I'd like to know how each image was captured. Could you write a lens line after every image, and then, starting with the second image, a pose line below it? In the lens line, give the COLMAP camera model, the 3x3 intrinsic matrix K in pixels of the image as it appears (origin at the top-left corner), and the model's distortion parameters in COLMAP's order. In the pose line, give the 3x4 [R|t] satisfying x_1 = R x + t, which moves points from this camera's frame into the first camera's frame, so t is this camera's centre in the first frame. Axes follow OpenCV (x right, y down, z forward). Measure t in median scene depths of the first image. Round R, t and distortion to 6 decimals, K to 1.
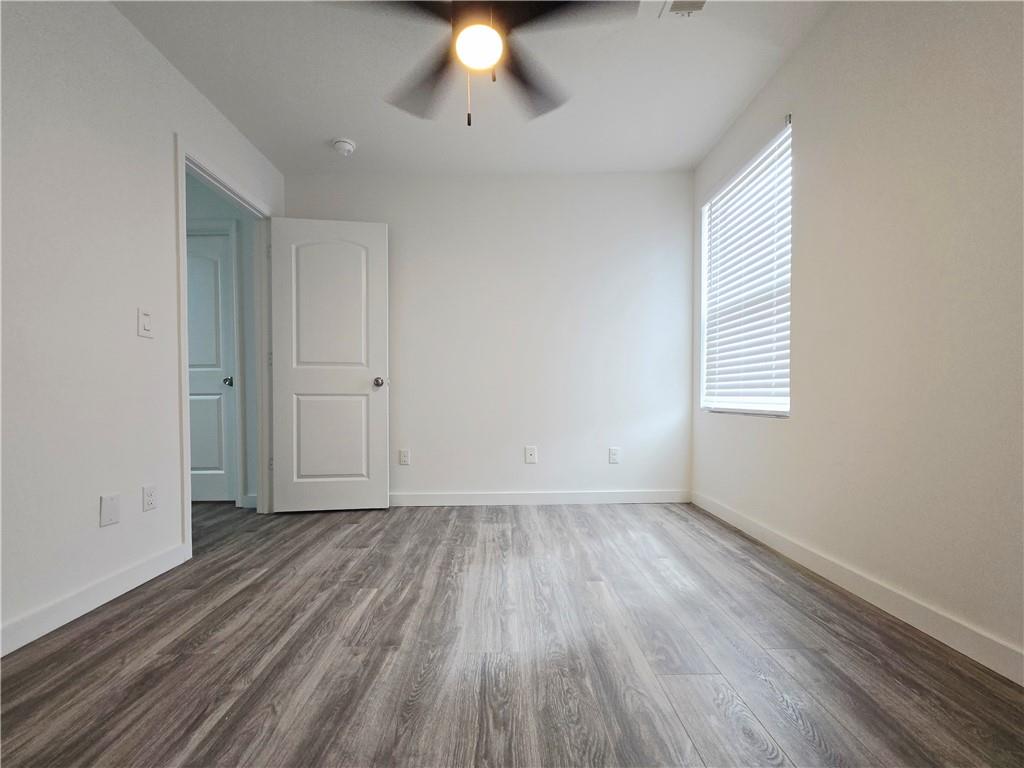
lens RADIAL K [[411.6, 0, 511.5], [0, 411.6, 379.7], [0, 0, 1]] dist [0.002165, -0.000762]
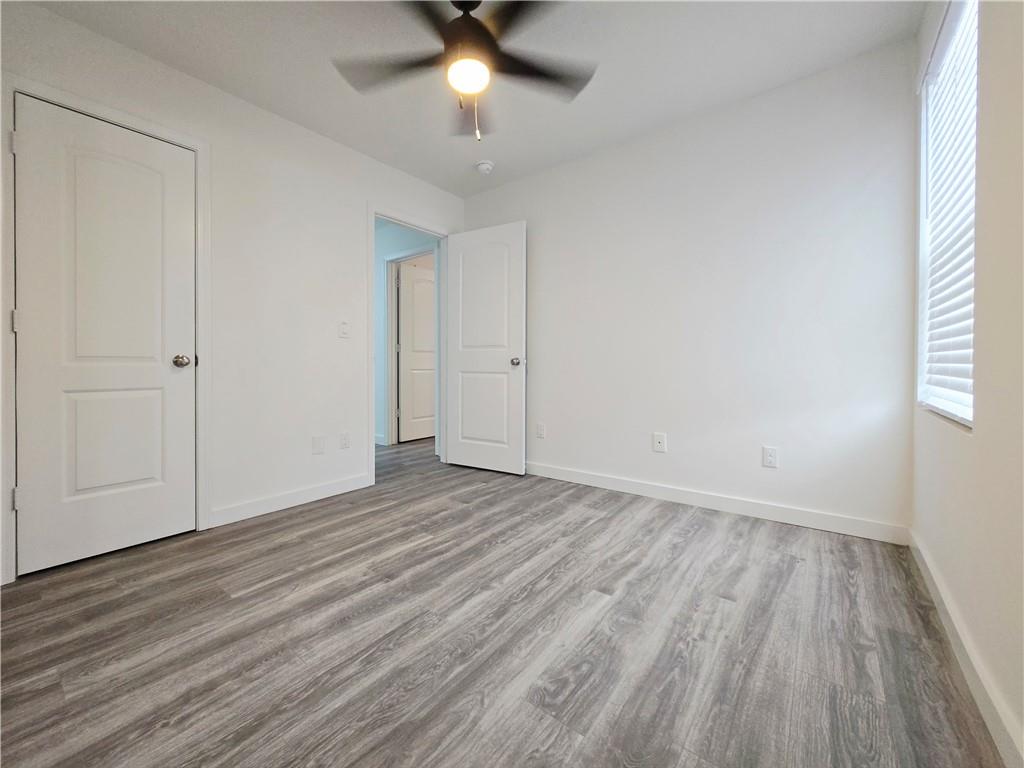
lens RADIAL K [[411.6, 0, 511.5], [0, 411.6, 379.7], [0, 0, 1]] dist [0.002165, -0.000762]
pose [[0.785473, 0.028819, -0.618225, 0.532633], [0.020035, 0.997208, 0.071940, -0.039308], [0.618572, -0.068893, 0.782702, 0.185709]]
